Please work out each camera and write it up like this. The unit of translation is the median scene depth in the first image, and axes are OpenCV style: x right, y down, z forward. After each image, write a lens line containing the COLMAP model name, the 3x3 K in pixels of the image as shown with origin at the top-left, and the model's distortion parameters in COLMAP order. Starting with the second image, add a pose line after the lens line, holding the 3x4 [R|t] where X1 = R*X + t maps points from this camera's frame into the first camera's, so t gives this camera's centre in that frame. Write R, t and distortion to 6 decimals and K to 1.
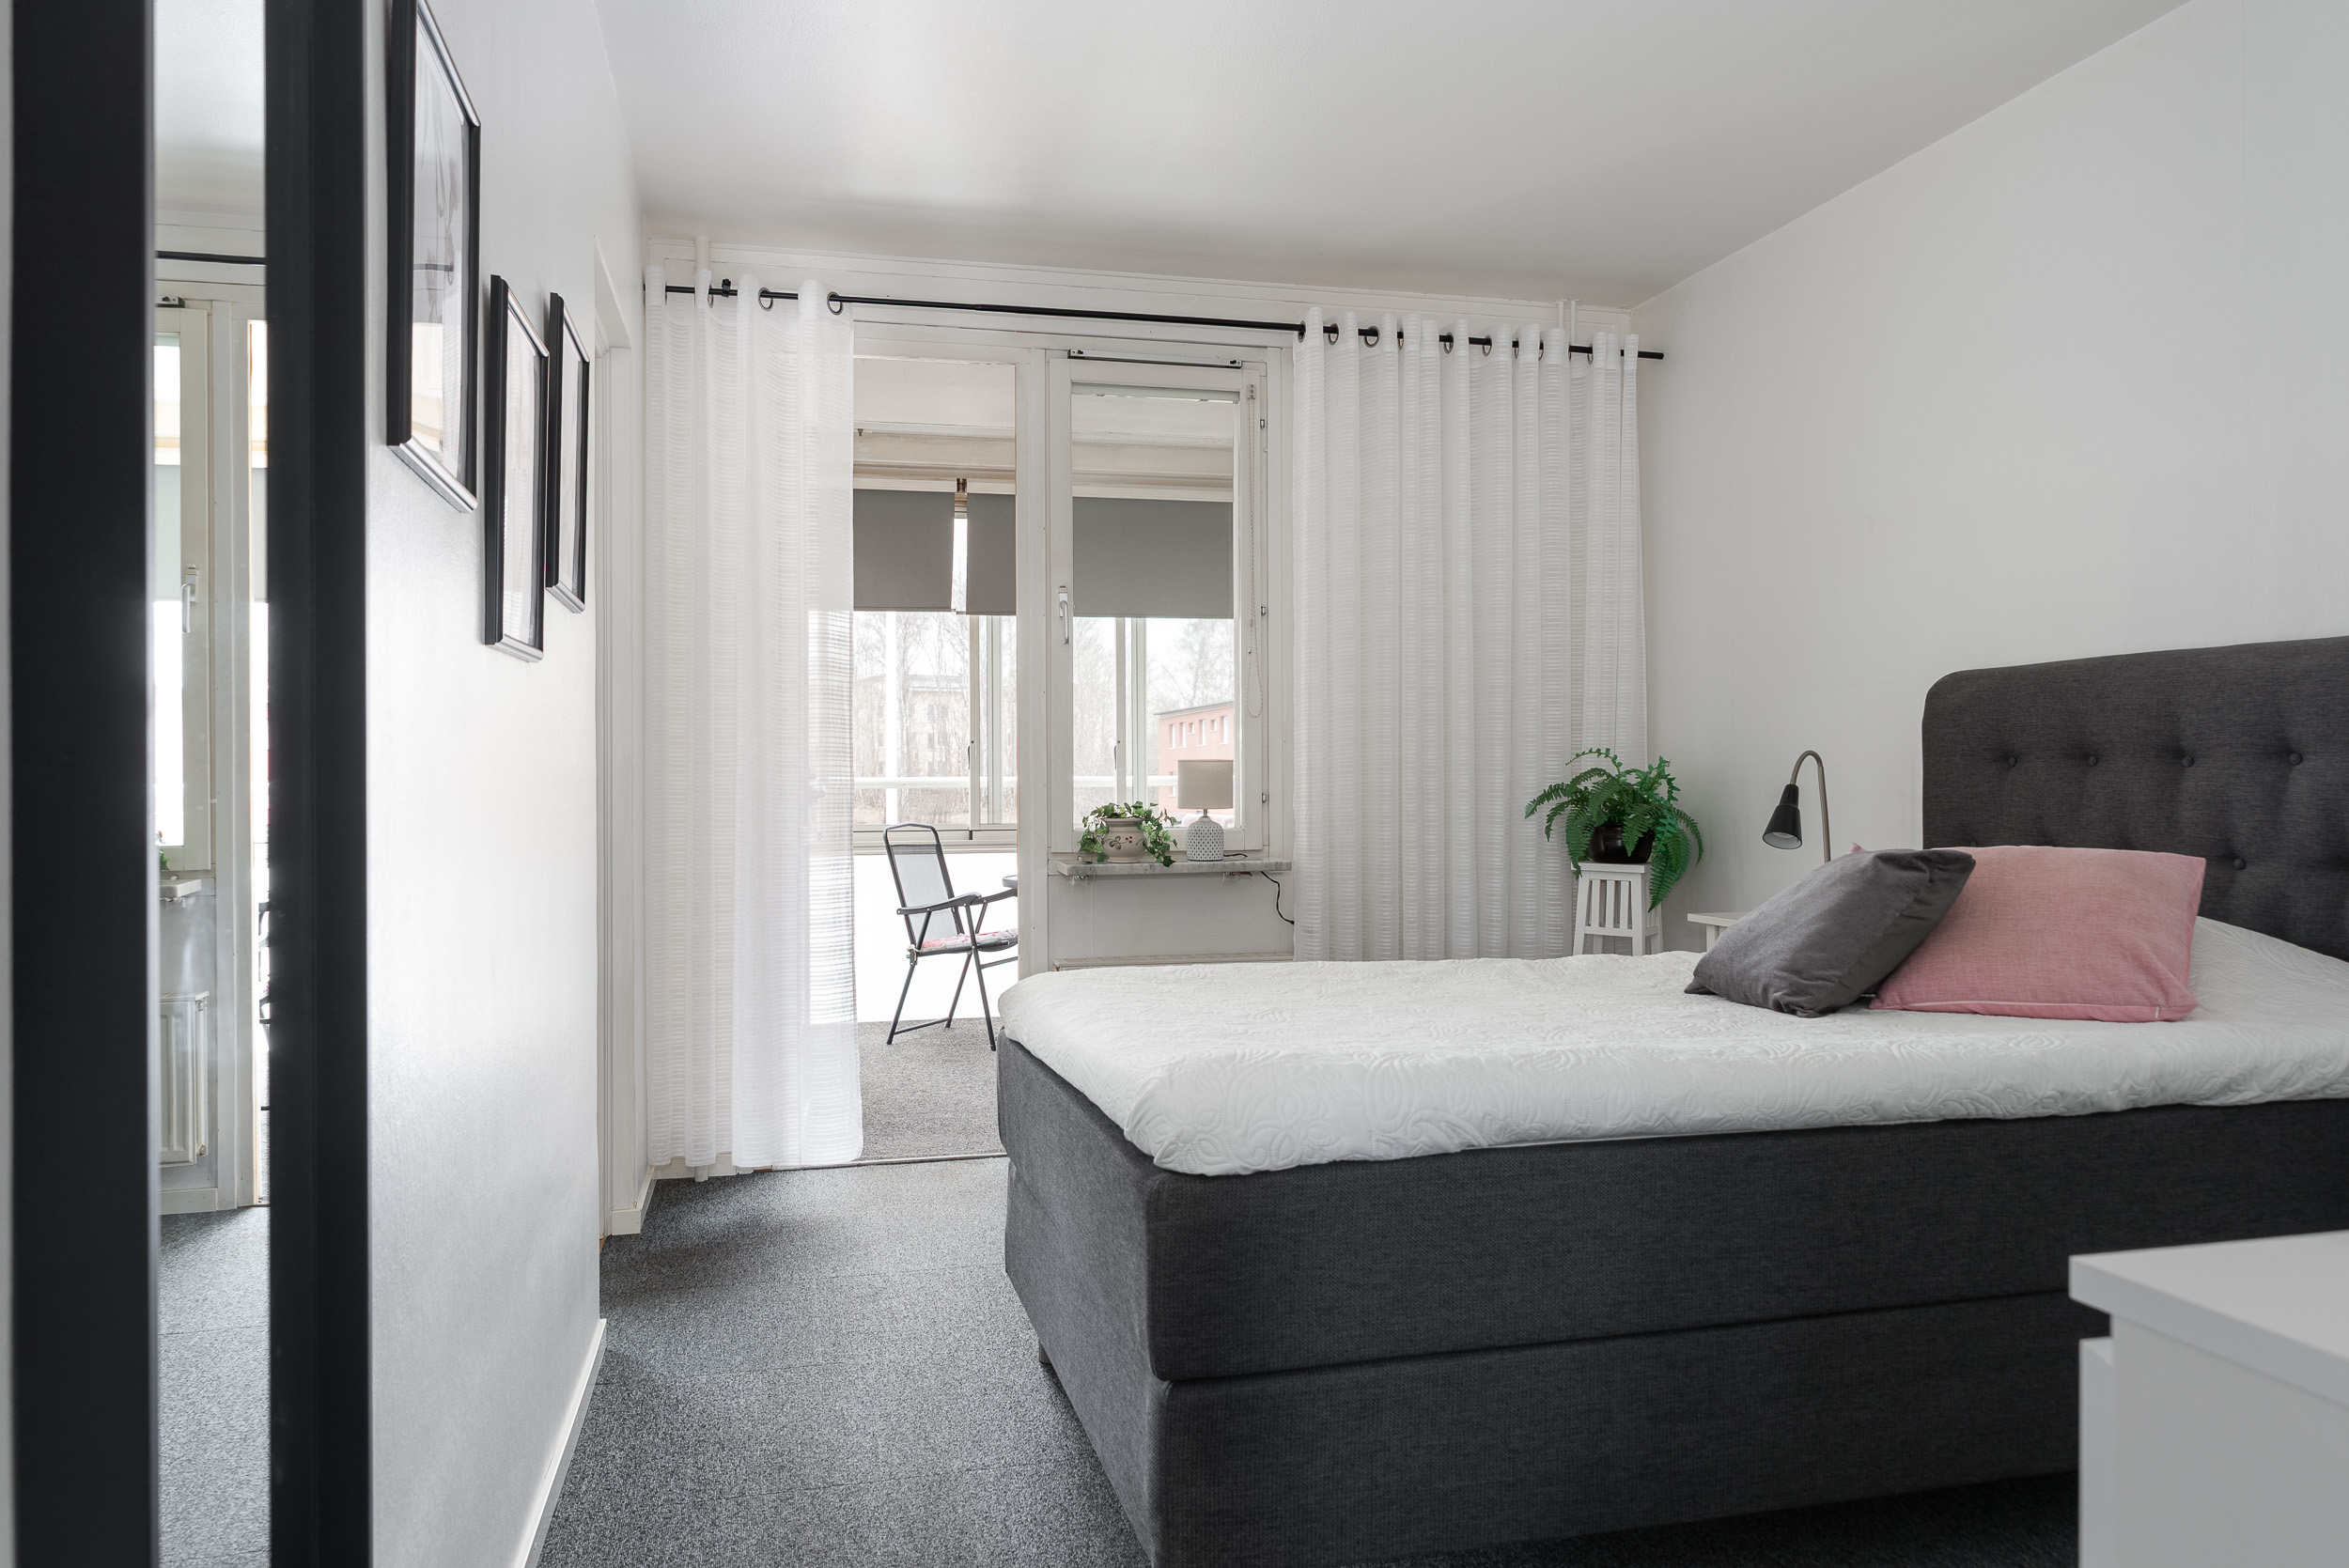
lens RADIAL K [[1611.4, 0, 1173.5], [0, 1611.4, 785.9], [0, 0, 1]] dist [0.014918, 0.000520]
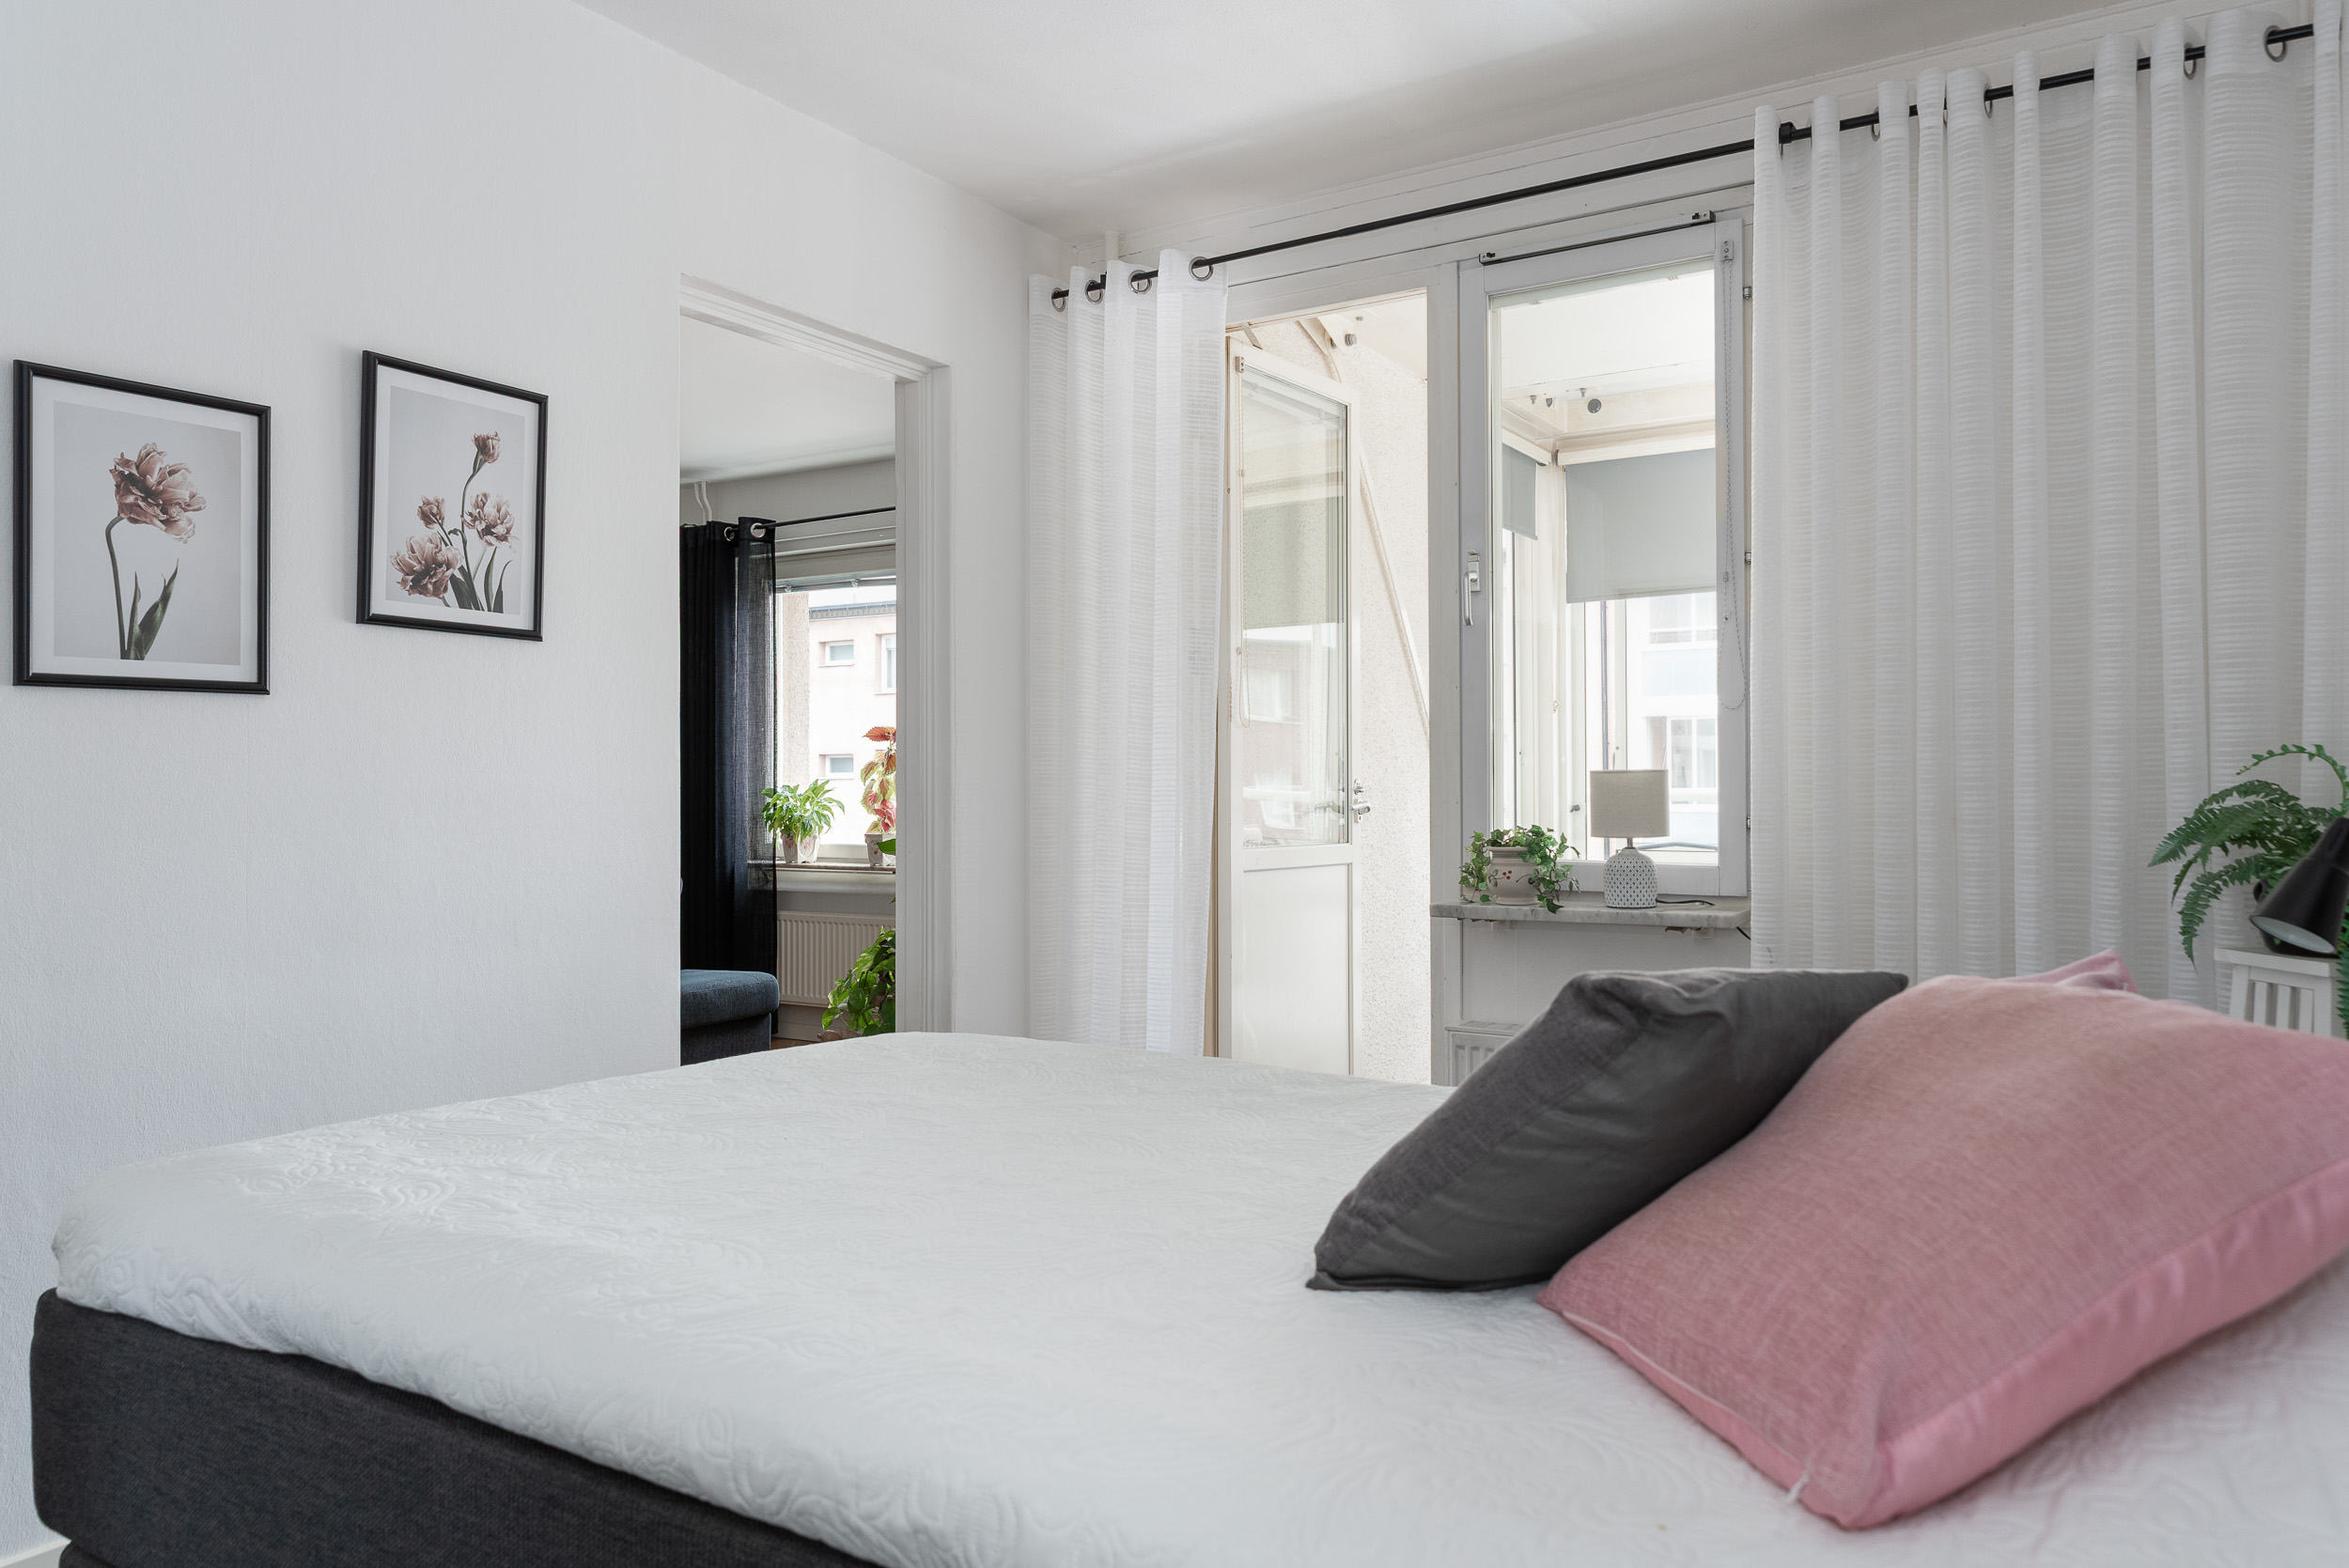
lens RADIAL K [[1607.1, 0, 1173.8], [0, 1607.1, 779.1], [0, 0, 1]] dist [0.001014, 0.000969]
pose [[0.687164, -0.001933, -0.726500, 0.412728], [-0.003750, 0.999974, -0.006208, -0.006512], [0.726493, 0.006990, 0.687138, 0.352156]]
